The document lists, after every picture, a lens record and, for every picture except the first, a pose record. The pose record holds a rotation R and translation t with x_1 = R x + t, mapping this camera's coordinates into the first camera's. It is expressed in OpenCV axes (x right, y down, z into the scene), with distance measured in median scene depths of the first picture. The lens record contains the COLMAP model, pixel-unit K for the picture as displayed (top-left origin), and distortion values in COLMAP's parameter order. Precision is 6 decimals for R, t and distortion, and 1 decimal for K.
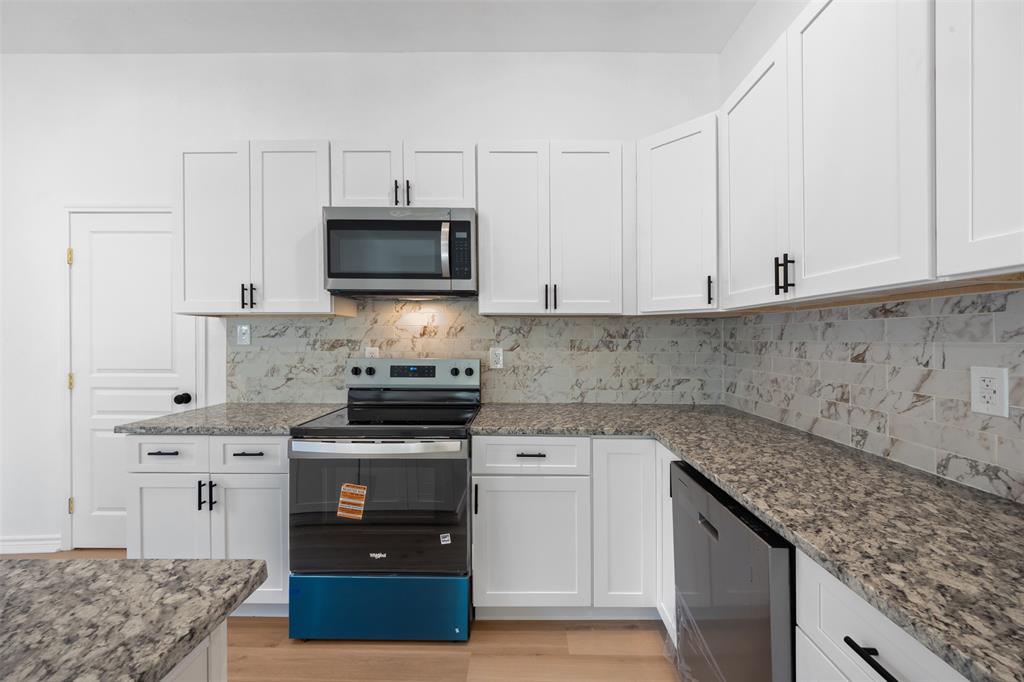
lens RADIAL K [[388.1, 0, 526.2], [0, 388.1, 341.0], [0, 0, 1]] dist [0.000914, -0.000025]
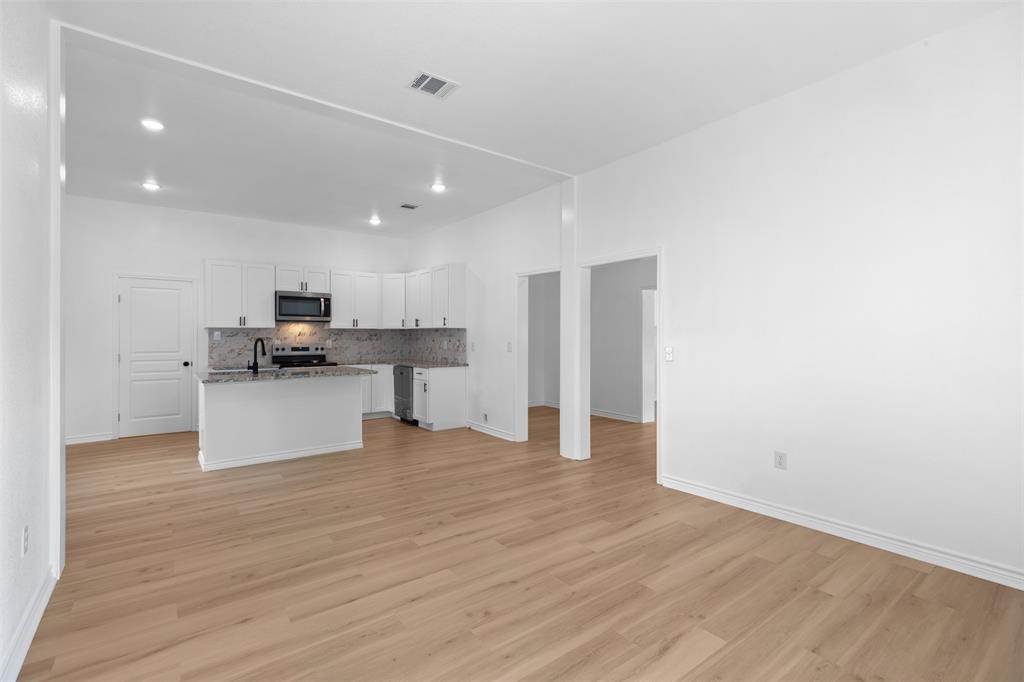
lens RADIAL K [[460.3, 0, 509.1], [0, 460.3, 310.8], [0, 0, 1]] dist [0.001357, 0.000213]
pose [[0.792636, 0.030702, 0.608921, -1.095212], [0.007152, 0.998194, -0.059640, 0.013828], [-0.609653, 0.051628, 0.790985, -2.413527]]
